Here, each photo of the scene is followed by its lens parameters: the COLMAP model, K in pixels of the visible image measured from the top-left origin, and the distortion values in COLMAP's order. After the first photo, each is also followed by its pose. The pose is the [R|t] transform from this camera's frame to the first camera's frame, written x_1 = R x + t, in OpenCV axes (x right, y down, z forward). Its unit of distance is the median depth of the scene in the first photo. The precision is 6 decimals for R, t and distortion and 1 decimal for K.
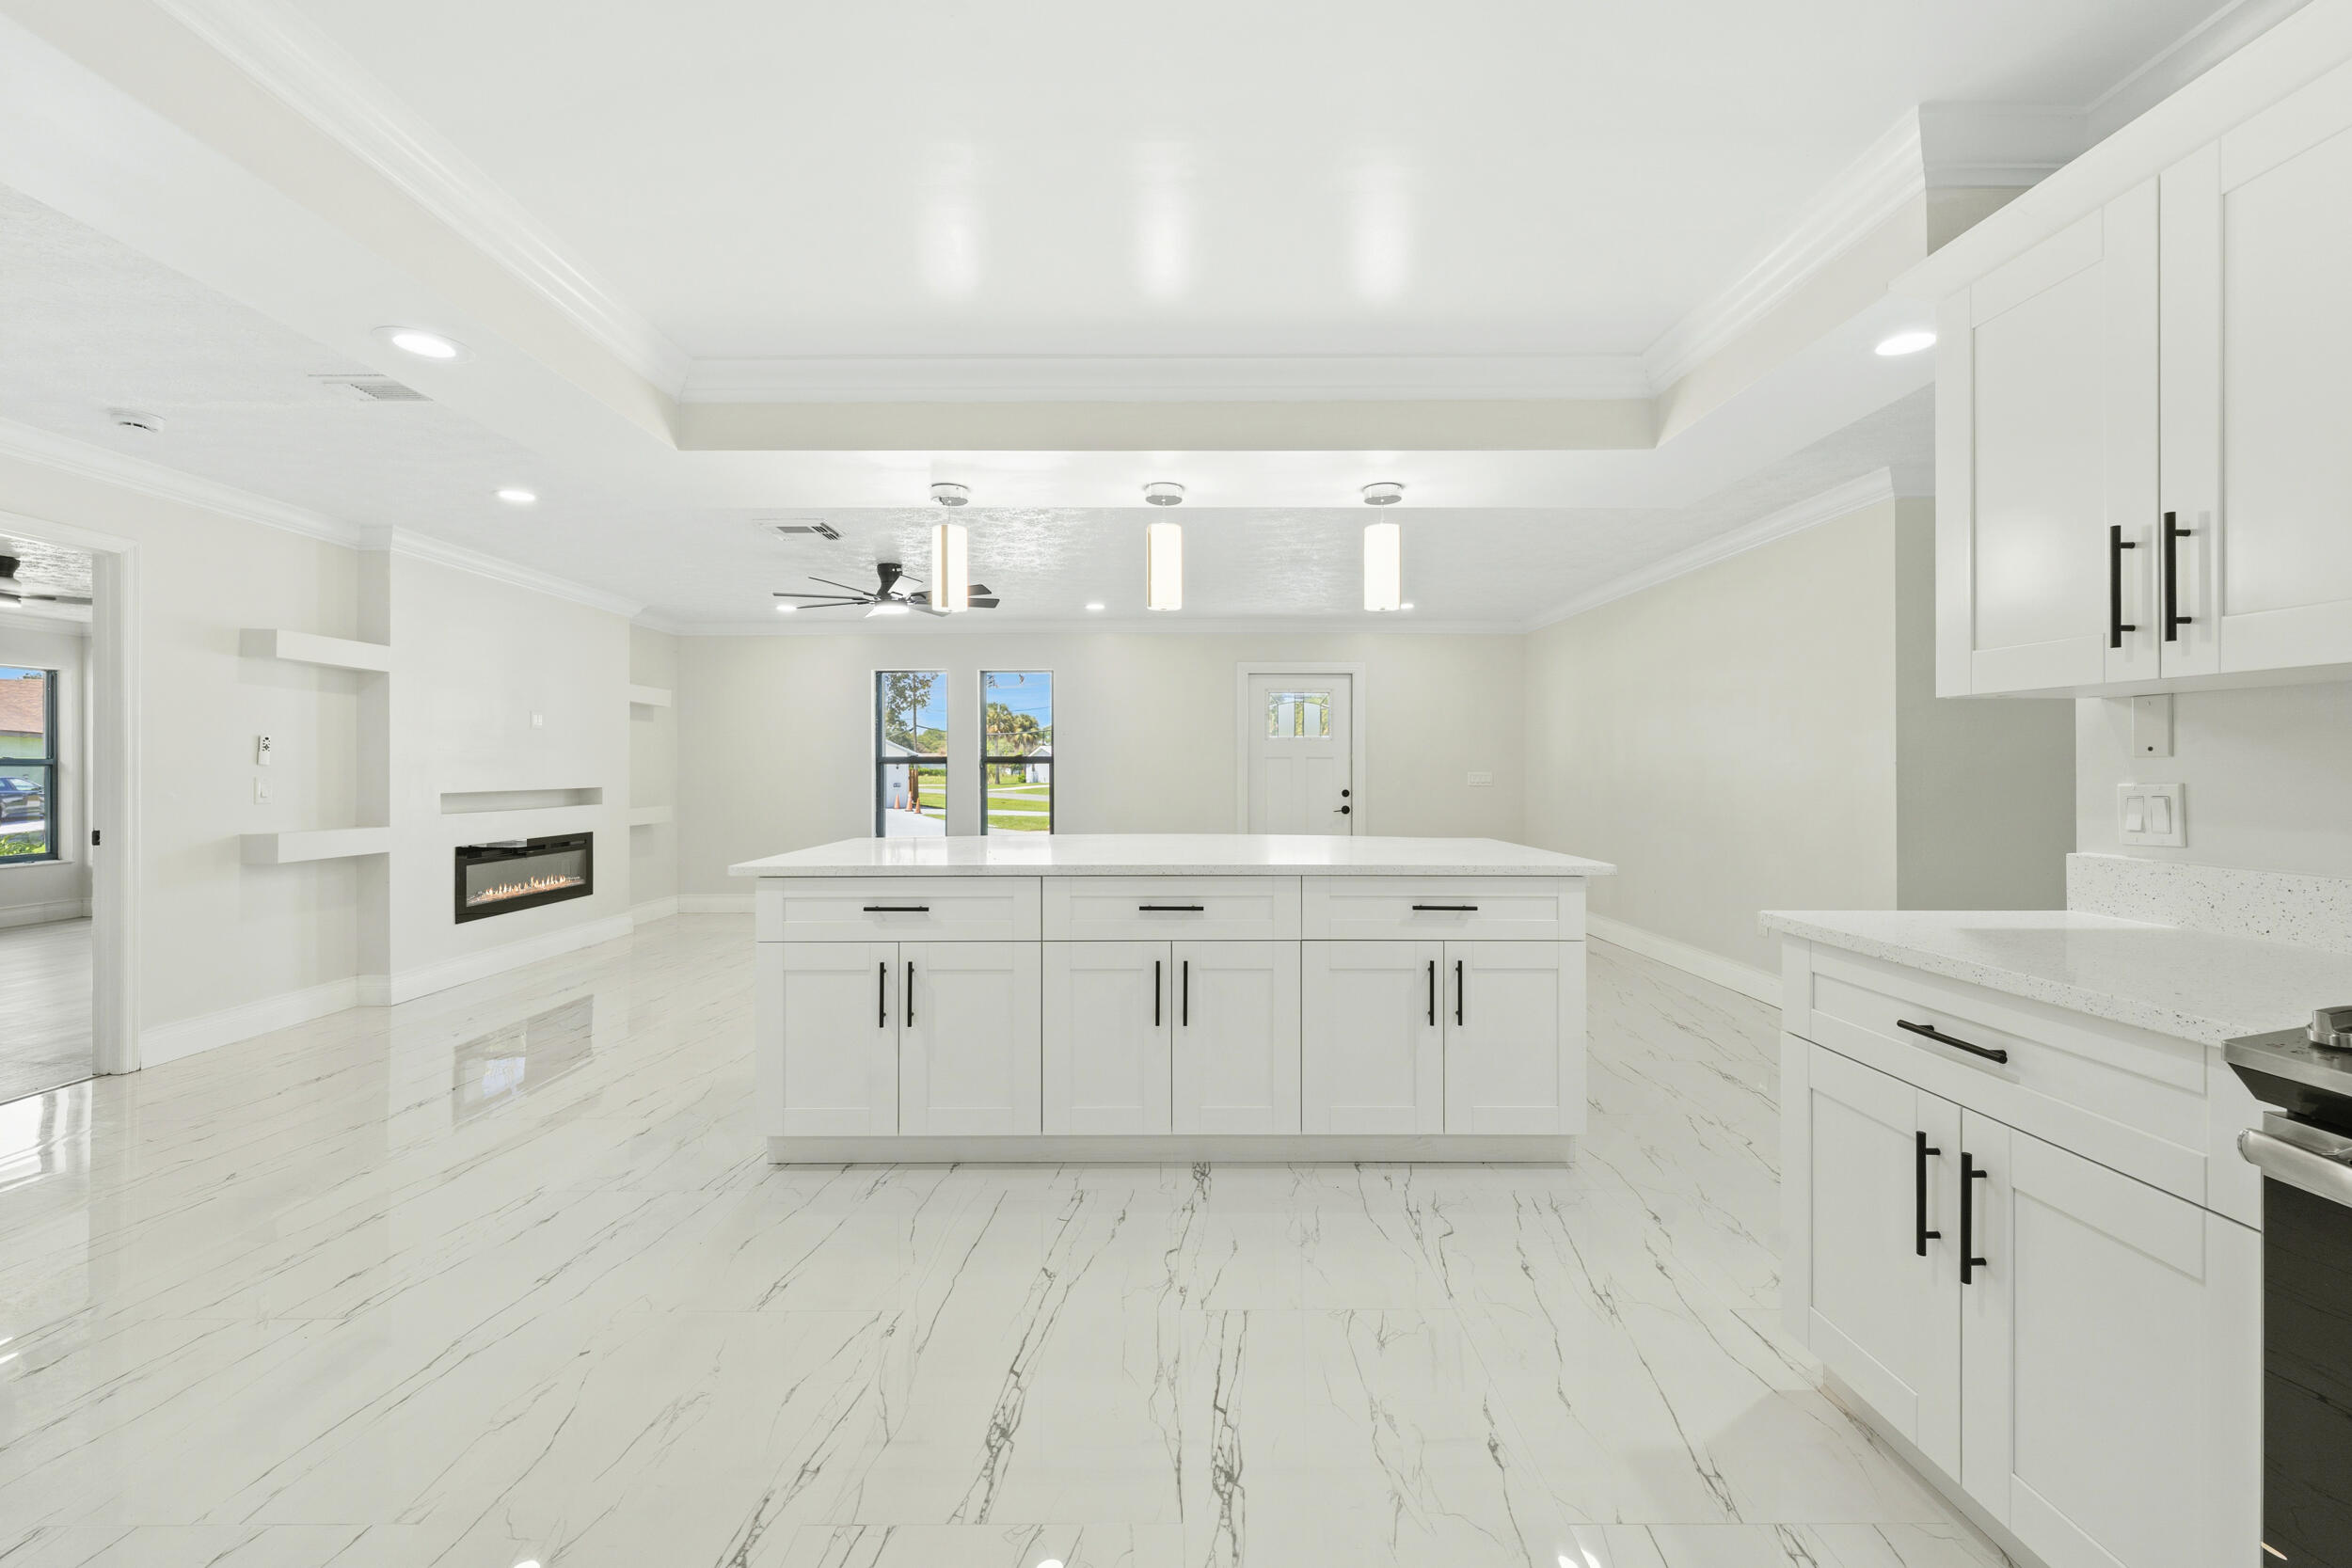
lens RADIAL K [[962.2, 0, 1172.0], [0, 962.2, 769.7], [0, 0, 1]] dist [-0.002016, -0.000185]
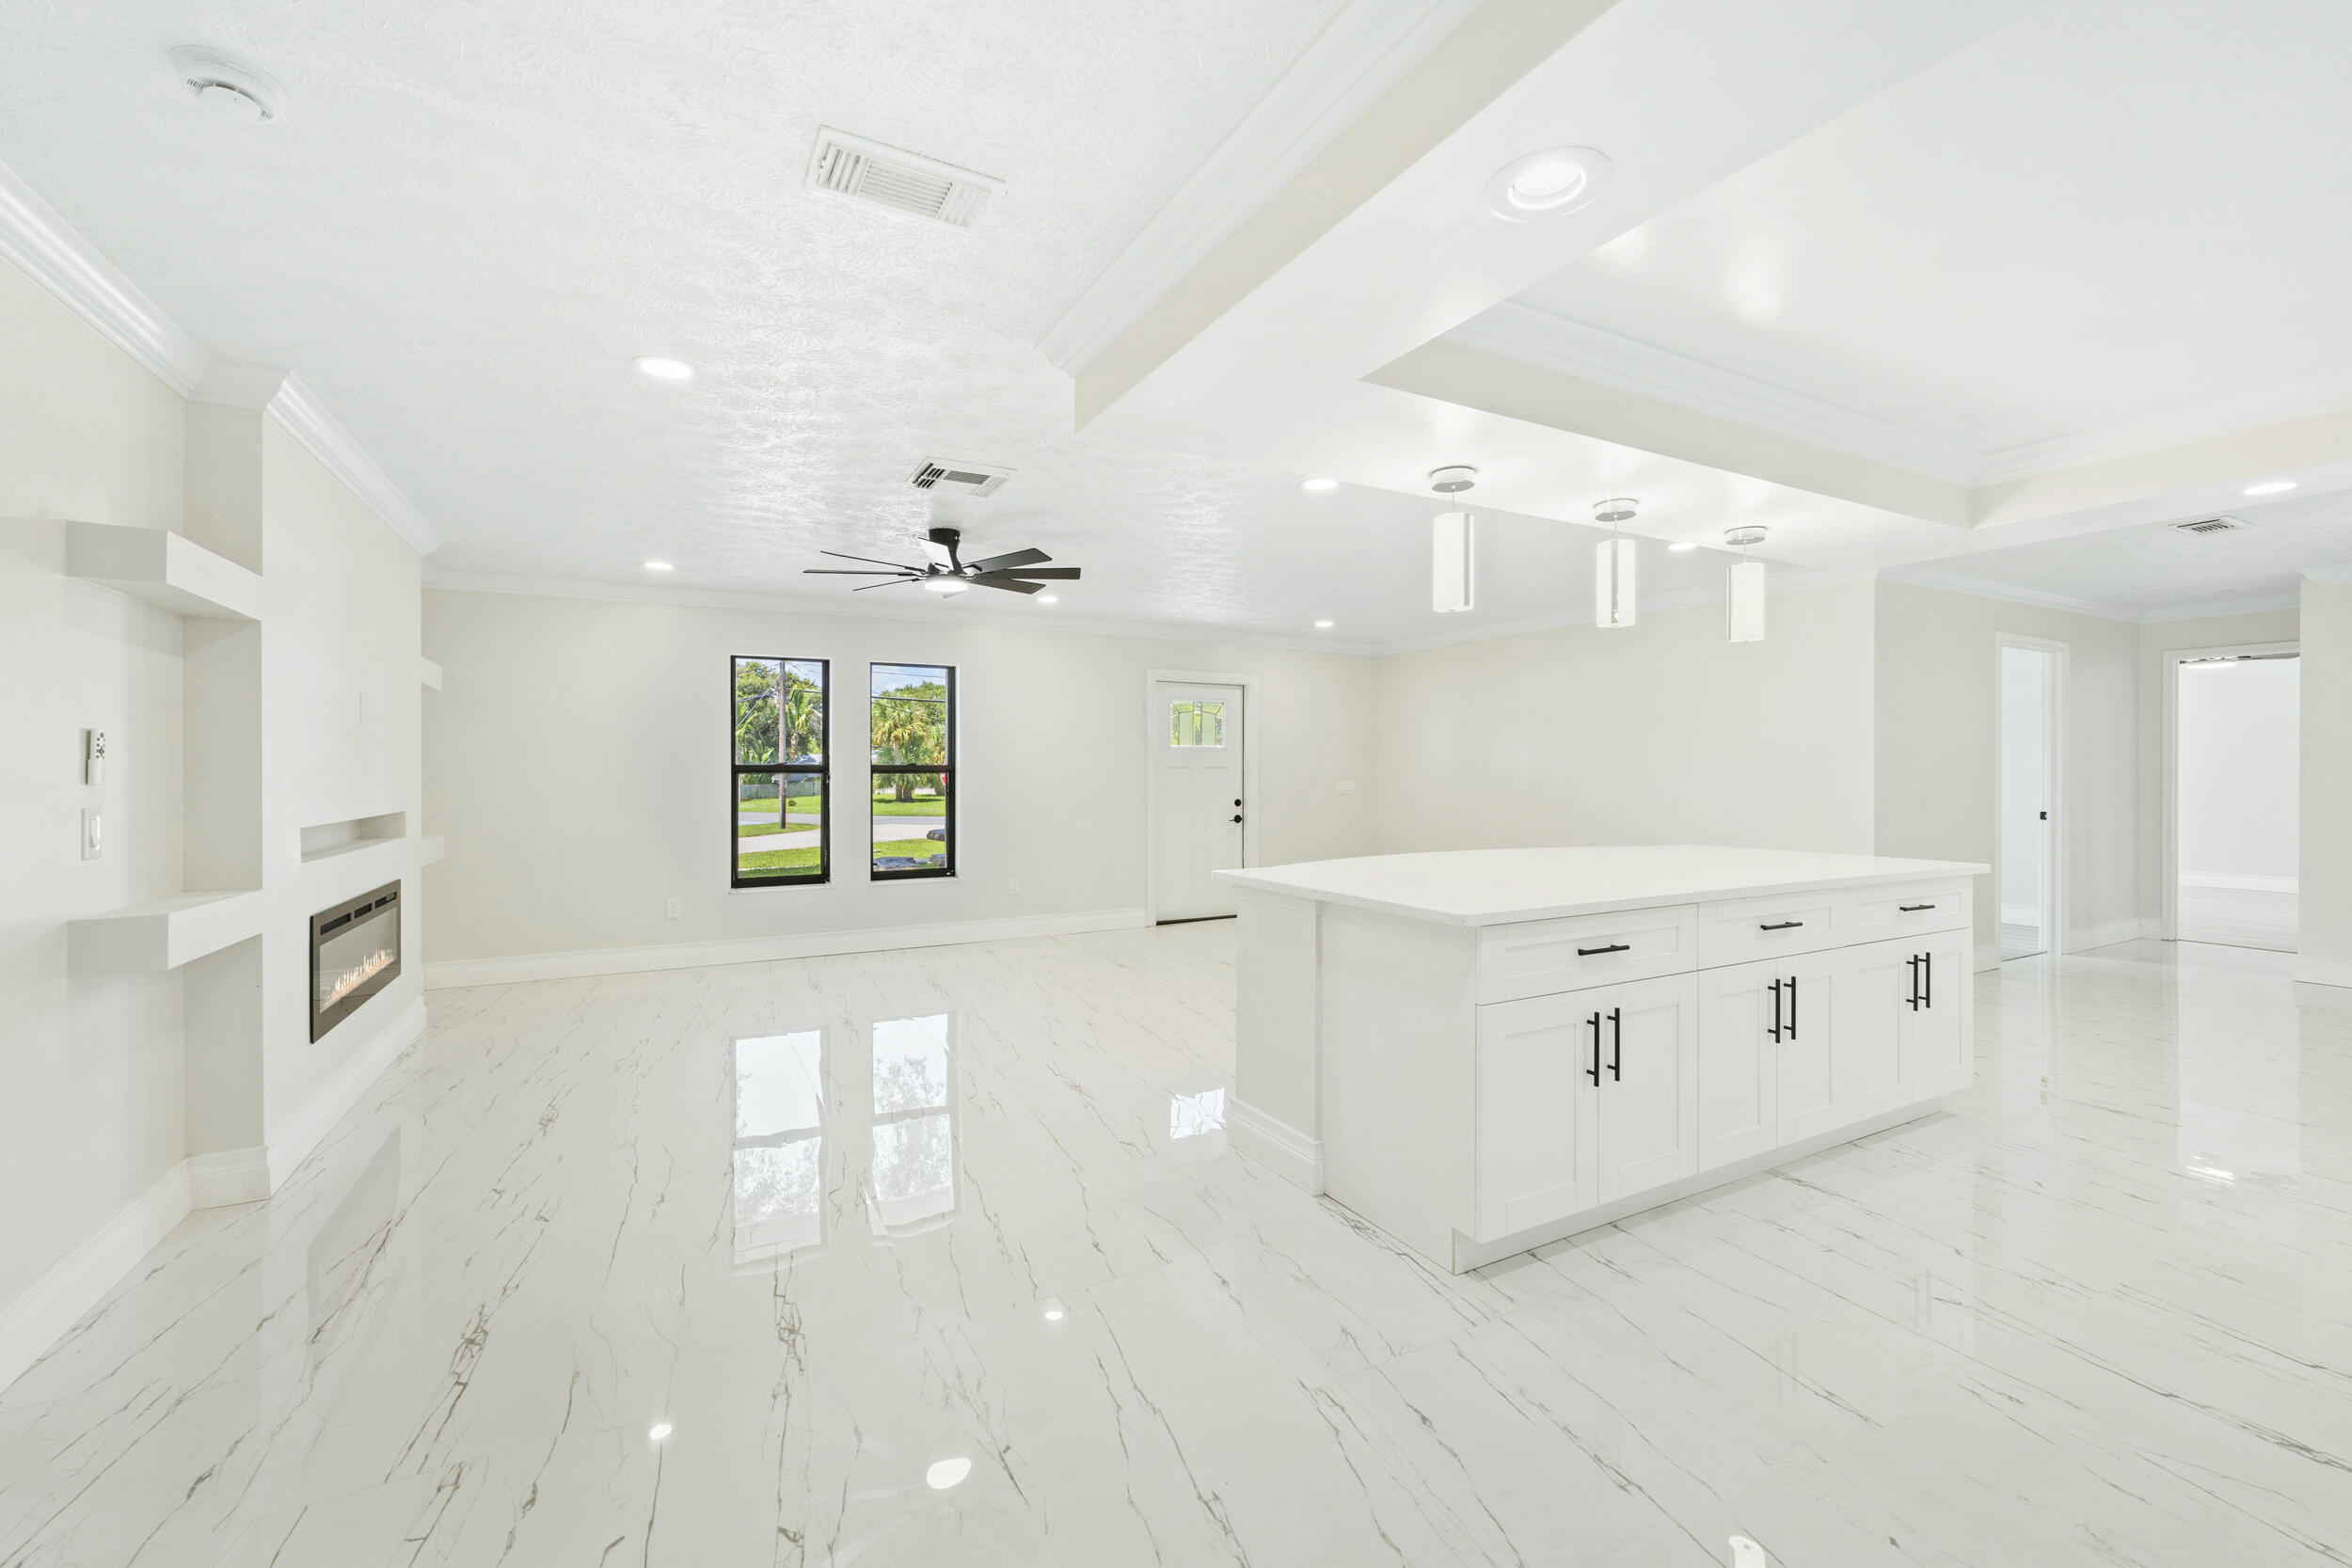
lens RADIAL K [[962.2, 0, 1172.0], [0, 962.2, 779.8], [0, 0, 1]] dist [-0.002016, -0.000185]
pose [[0.883700, -0.003407, 0.468041, -0.607982], [0.001601, 0.999990, 0.004258, -0.008162], [-0.468051, -0.003014, 0.883697, 0.236716]]
